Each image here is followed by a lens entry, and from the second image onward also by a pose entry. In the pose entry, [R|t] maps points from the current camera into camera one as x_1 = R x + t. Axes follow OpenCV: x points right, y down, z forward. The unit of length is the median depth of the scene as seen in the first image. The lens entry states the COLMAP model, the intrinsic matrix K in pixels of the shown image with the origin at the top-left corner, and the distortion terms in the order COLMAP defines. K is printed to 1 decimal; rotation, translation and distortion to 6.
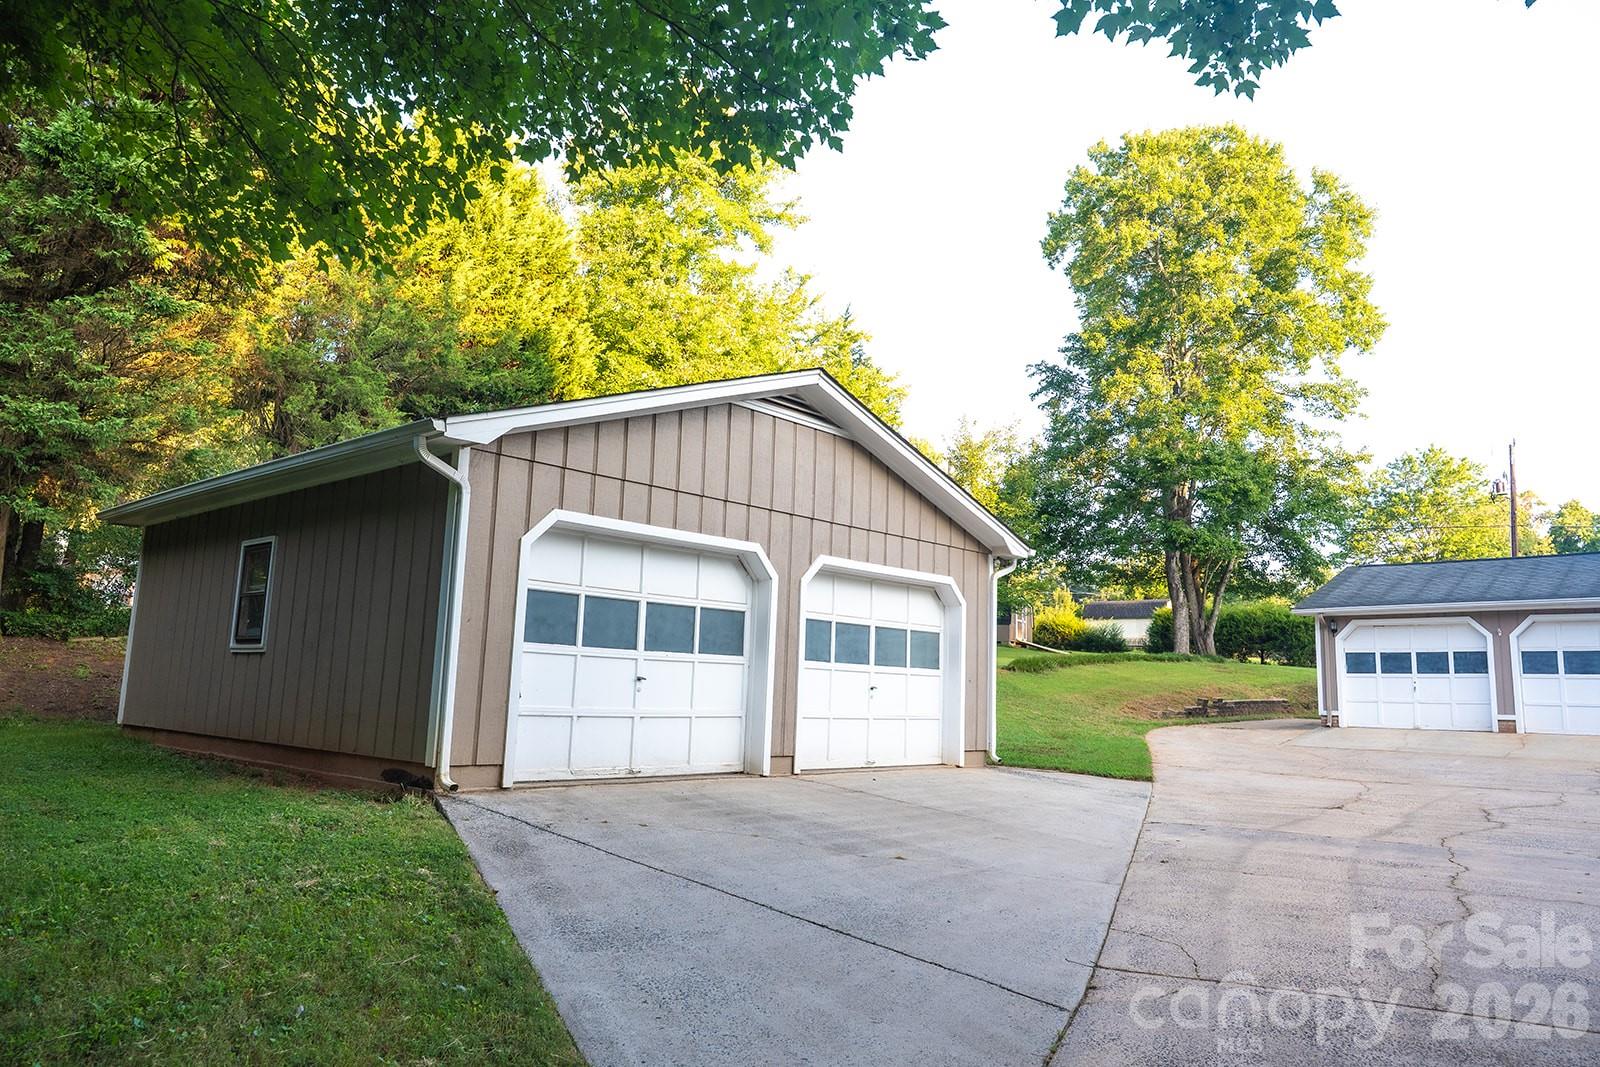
lens RADIAL K [[1081.2, 0, 811.8], [0, 1081.2, 534.8], [0, 0, 1]] dist [-0.010848, 0.005630]
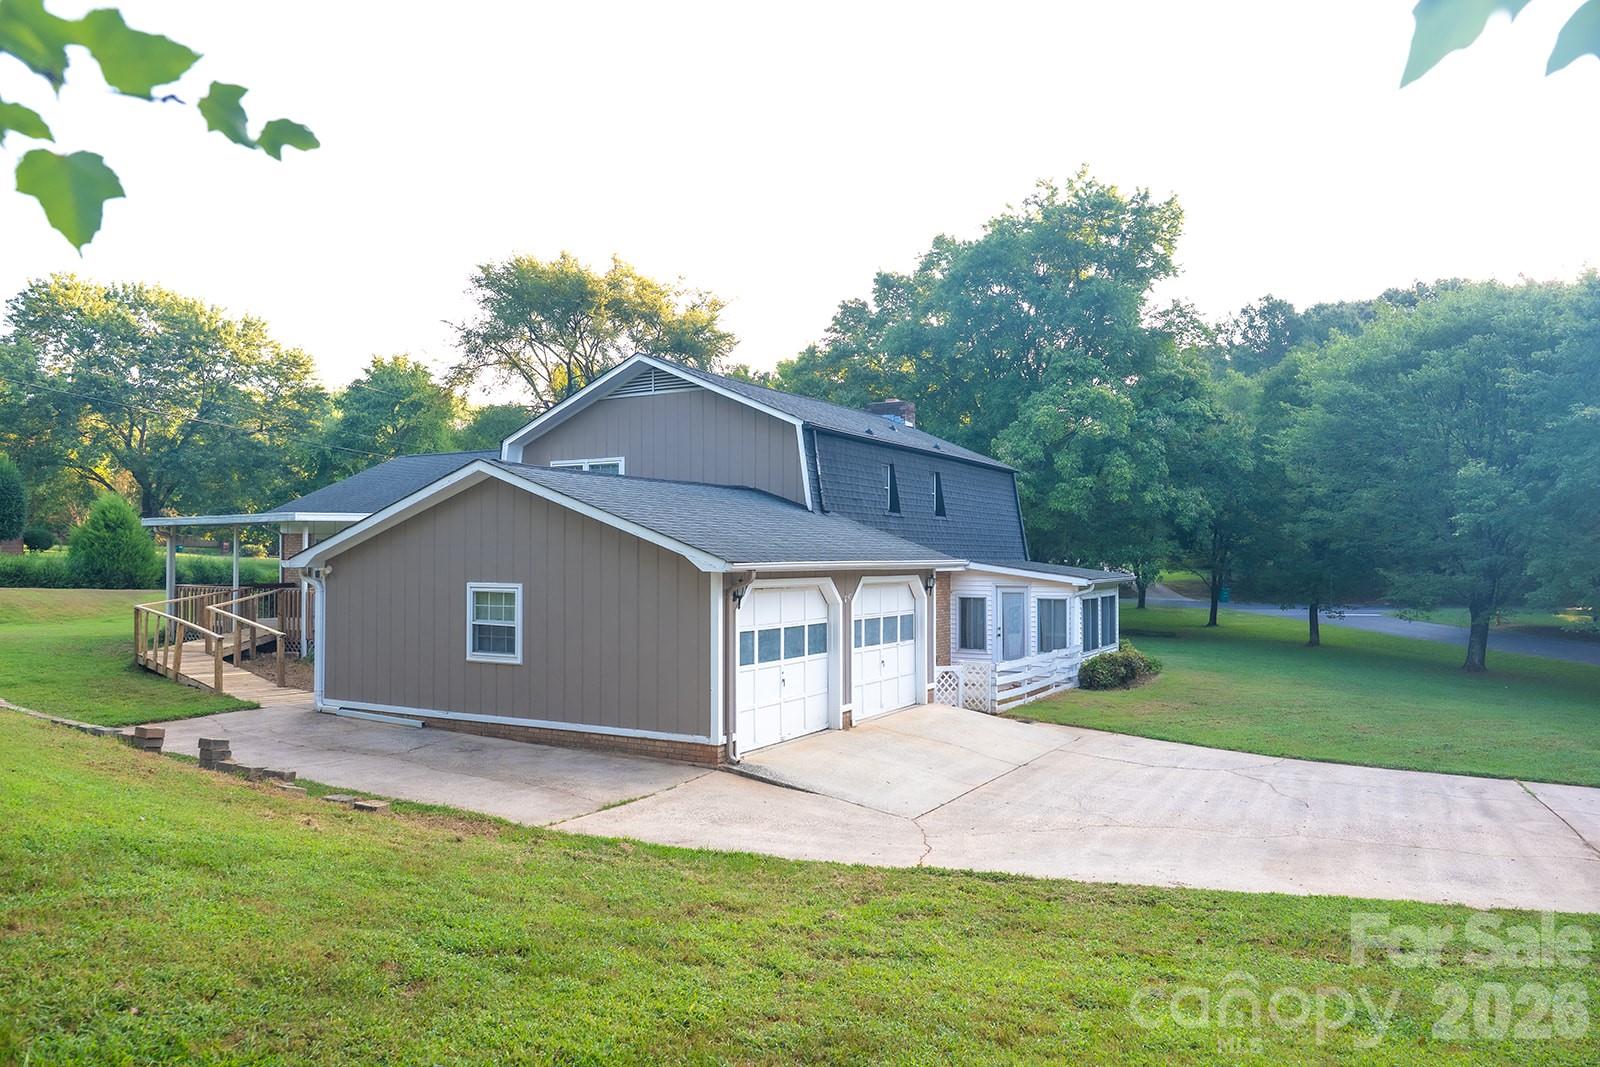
lens RADIAL K [[1081.2, 0, 805.3], [0, 1081.2, 535.4], [0, 0, 1]] dist [-0.010848, 0.005630]
pose [[-0.208495, -0.005562, 0.978008, -0.103788], [-0.157071, 0.987194, -0.027871, 0.068789], [-0.965328, -0.159428, -0.206699, 1.136575]]
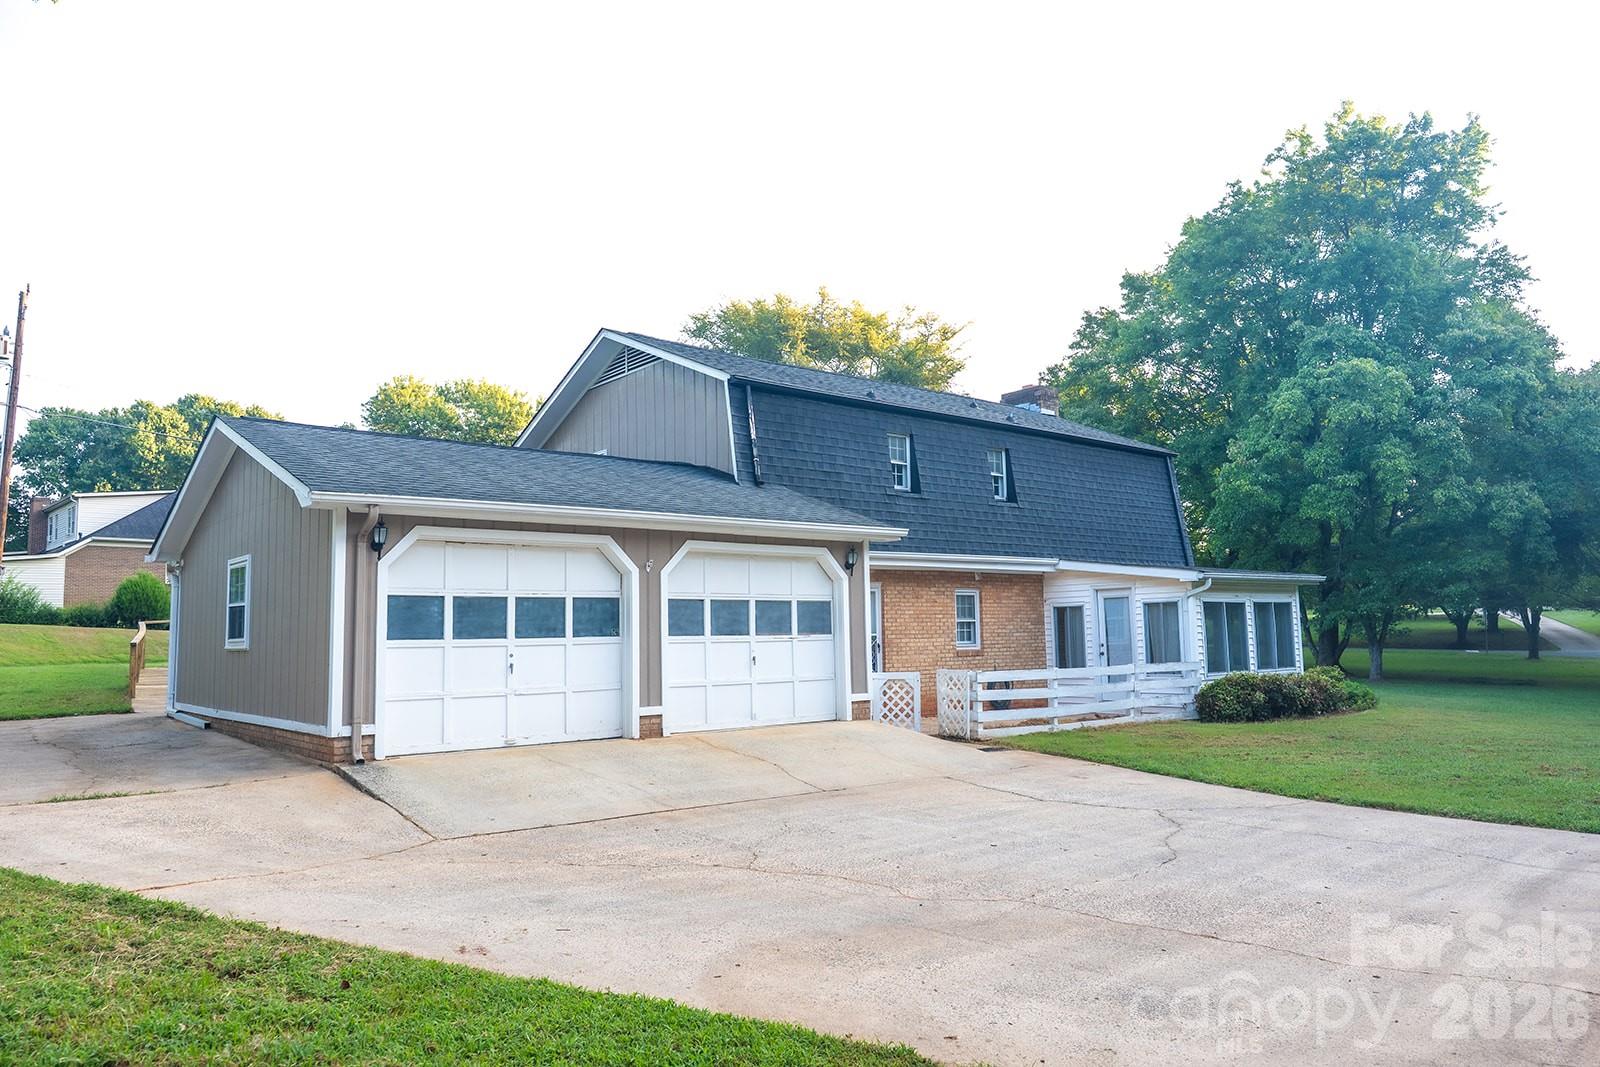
lens RADIAL K [[1081.2, 0, 810.2], [0, 1081.2, 534.3], [0, 0, 1]] dist [-0.010848, 0.005630]
pose [[0.146042, 0.066244, 0.987058, 0.067038], [-0.128302, 0.990597, -0.047498, 0.085624], [-0.980923, -0.119704, 0.153168, 0.785564]]
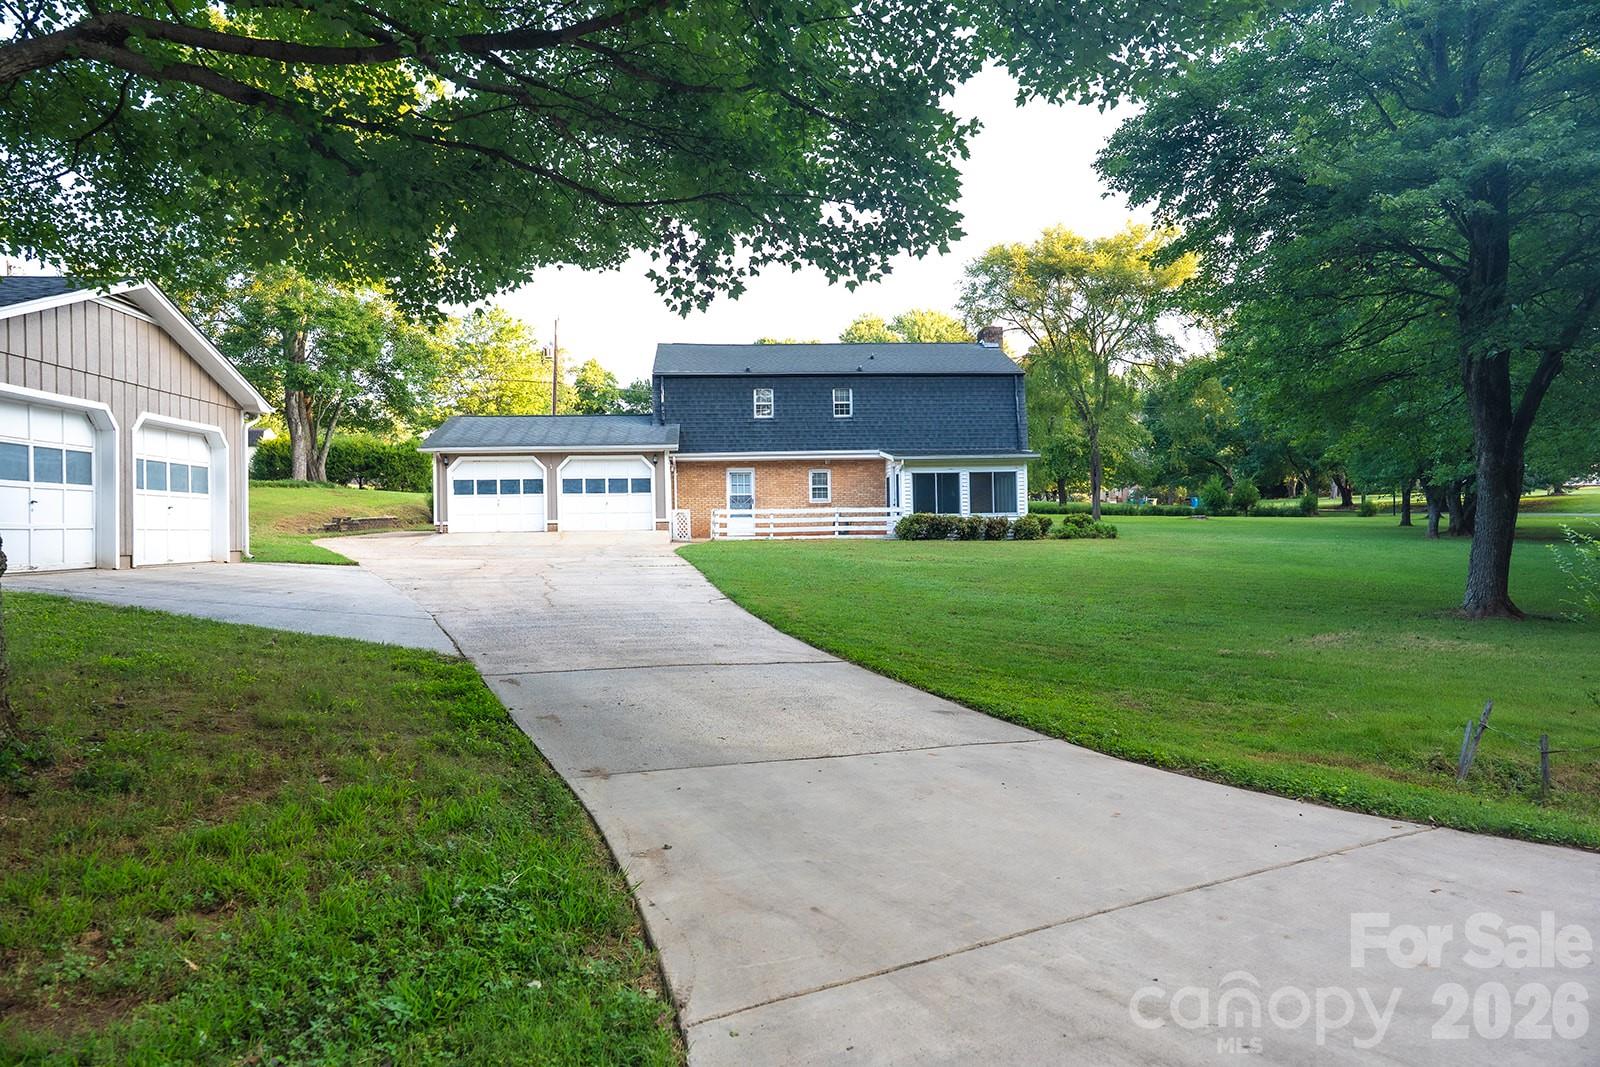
lens RADIAL K [[1081.2, 0, 804.3], [0, 1081.2, 532.3], [0, 0, 1]] dist [-0.010848, 0.005630]
pose [[0.687528, -0.037952, 0.725165, -0.214593], [-0.077205, 0.989153, 0.124965, -0.034275], [-0.722042, -0.141903, 0.677140, -0.289924]]
